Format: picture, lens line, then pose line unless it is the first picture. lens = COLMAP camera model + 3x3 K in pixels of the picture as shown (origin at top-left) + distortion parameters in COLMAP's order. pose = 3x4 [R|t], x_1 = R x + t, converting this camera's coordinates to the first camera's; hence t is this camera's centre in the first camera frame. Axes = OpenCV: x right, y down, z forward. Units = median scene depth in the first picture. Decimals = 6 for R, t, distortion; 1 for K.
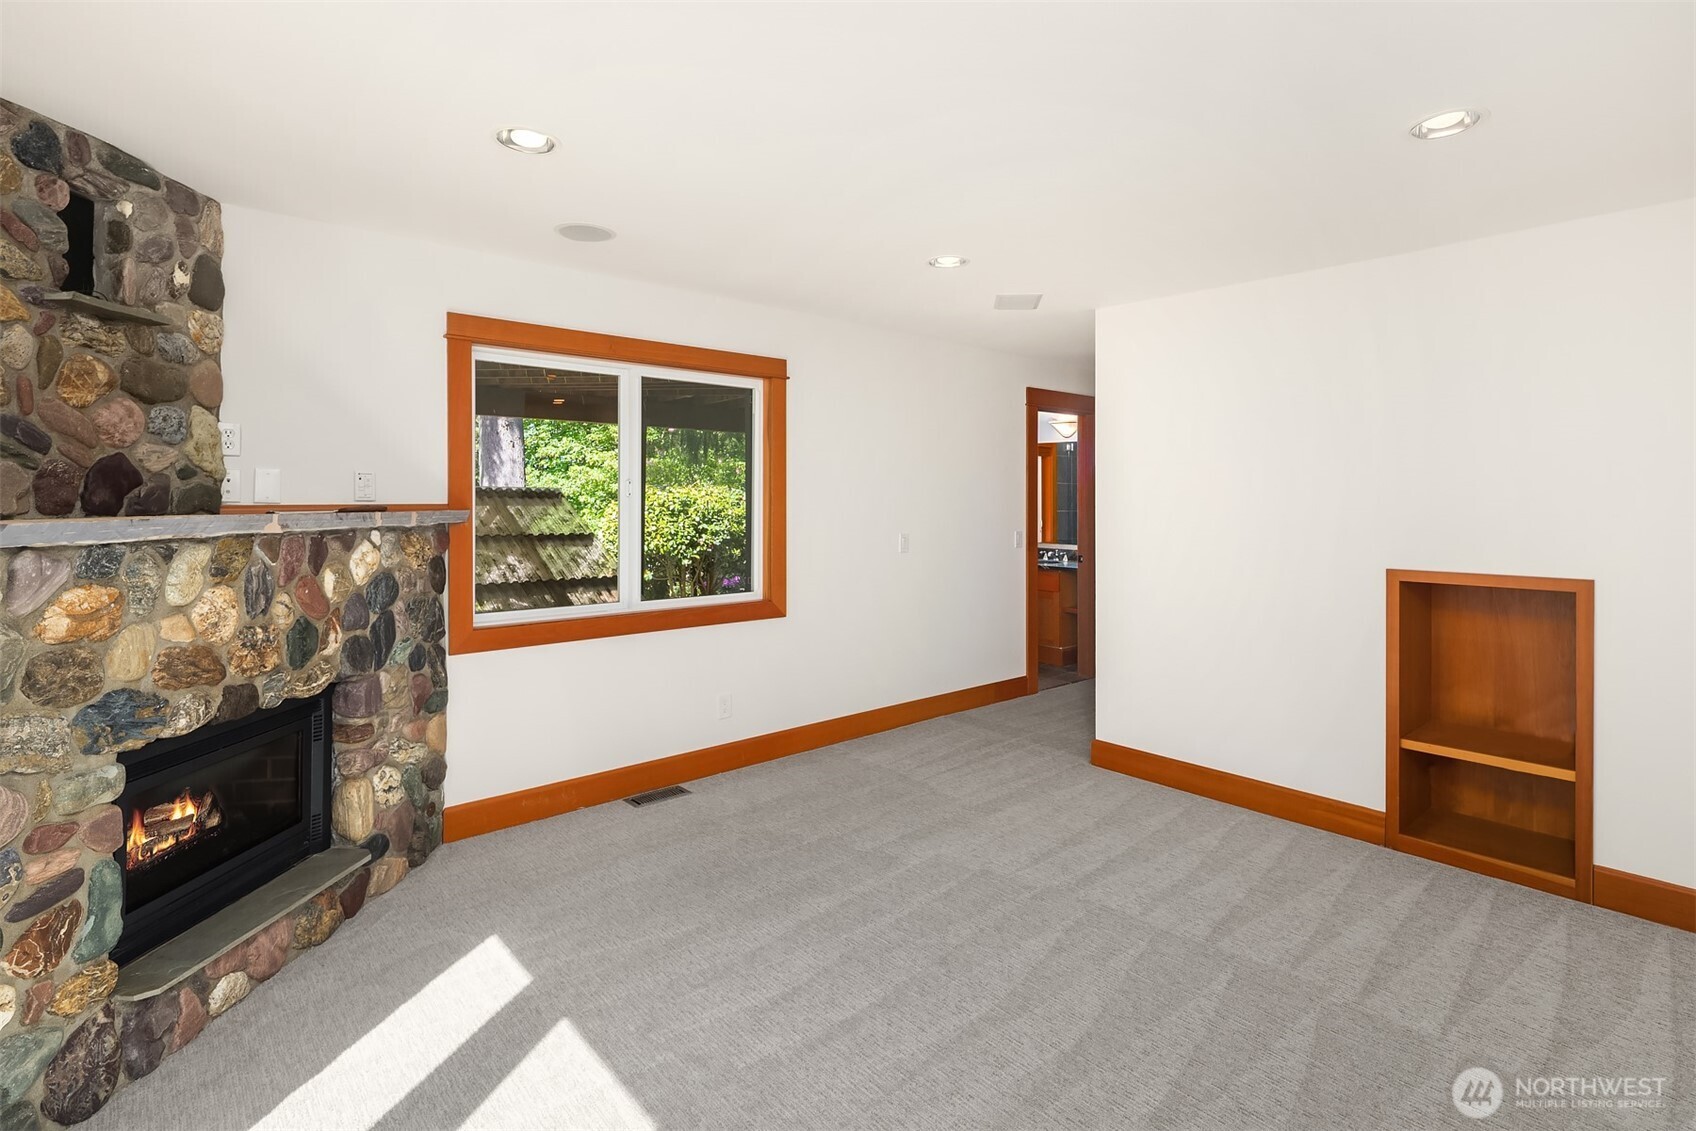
lens RADIAL K [[806.5, 0, 845.7], [0, 806.5, 509.3], [0, 0, 1]] dist [-0.000160, -0.000372]
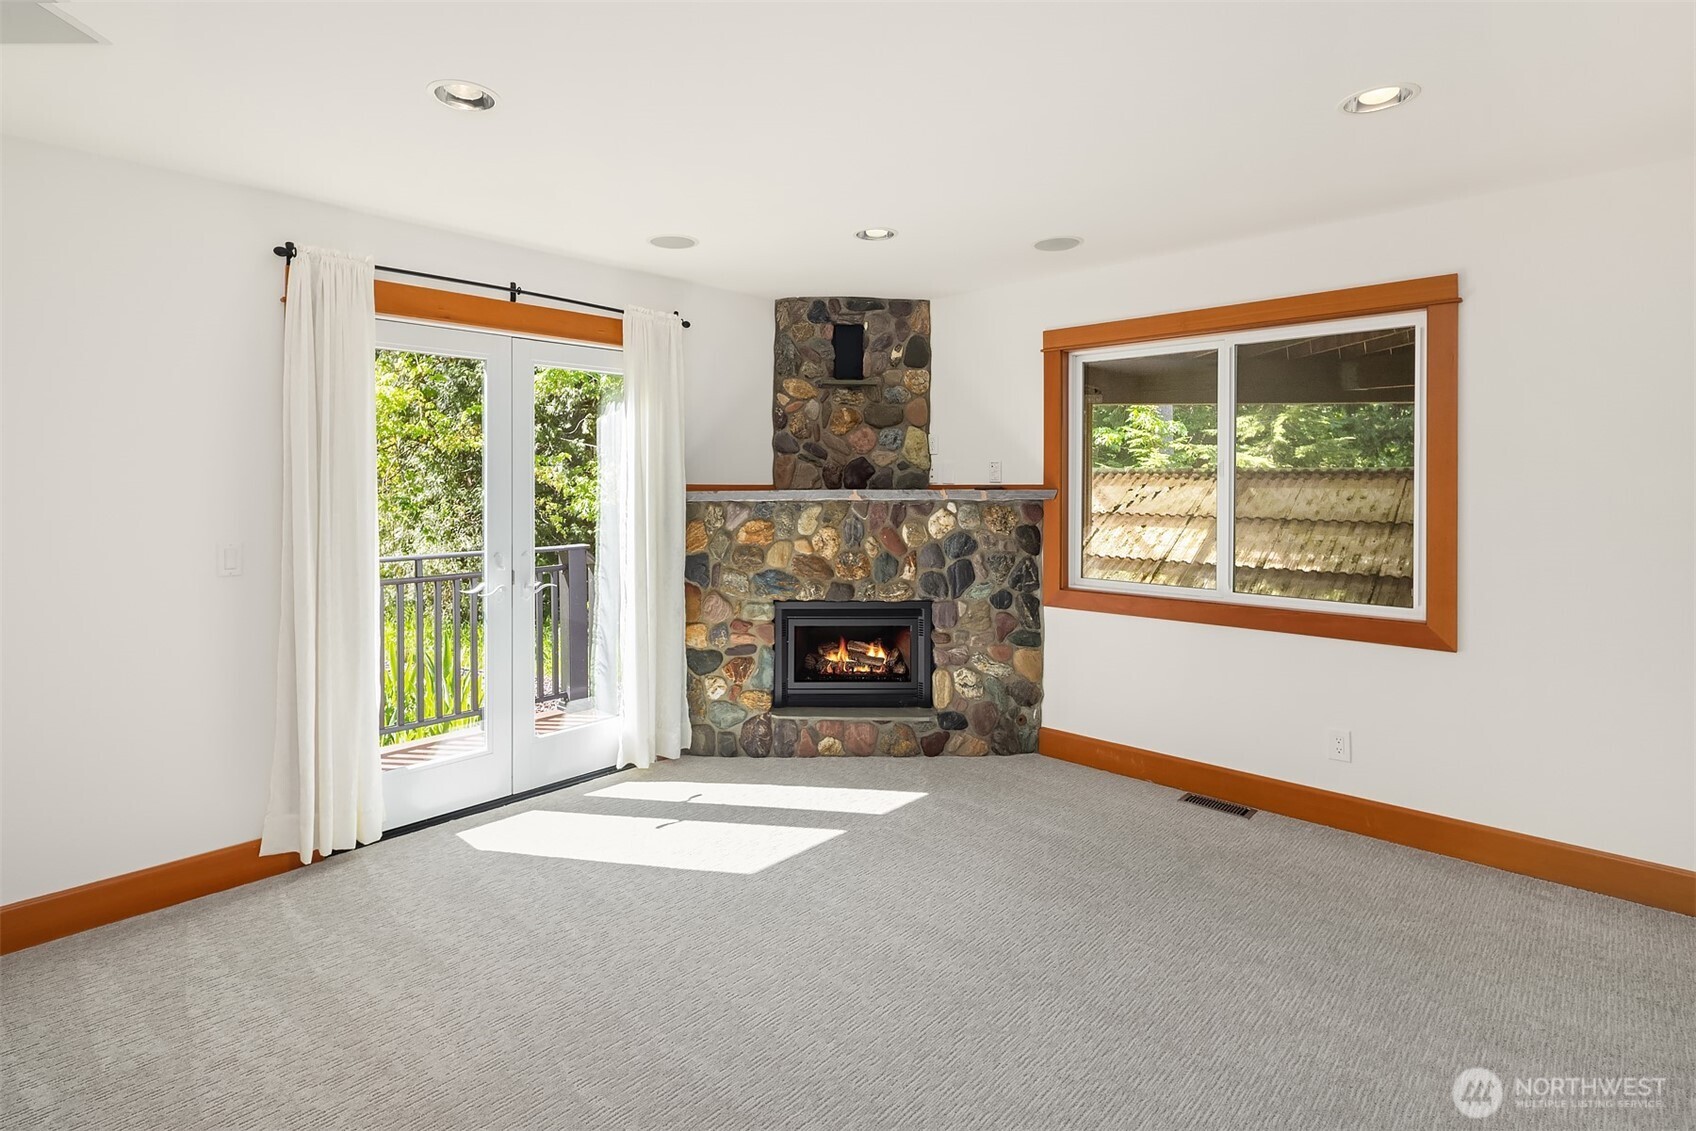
lens RADIAL K [[840.3, 0, 819.0], [0, 840.3, 495.1], [0, 0, 1]] dist [0.002349, 0.000117]
pose [[0.093577, 0.015816, -0.995486, 0.976546], [-0.009547, 0.999842, 0.014987, -0.008162], [0.995566, 0.008101, 0.093714, 0.667844]]
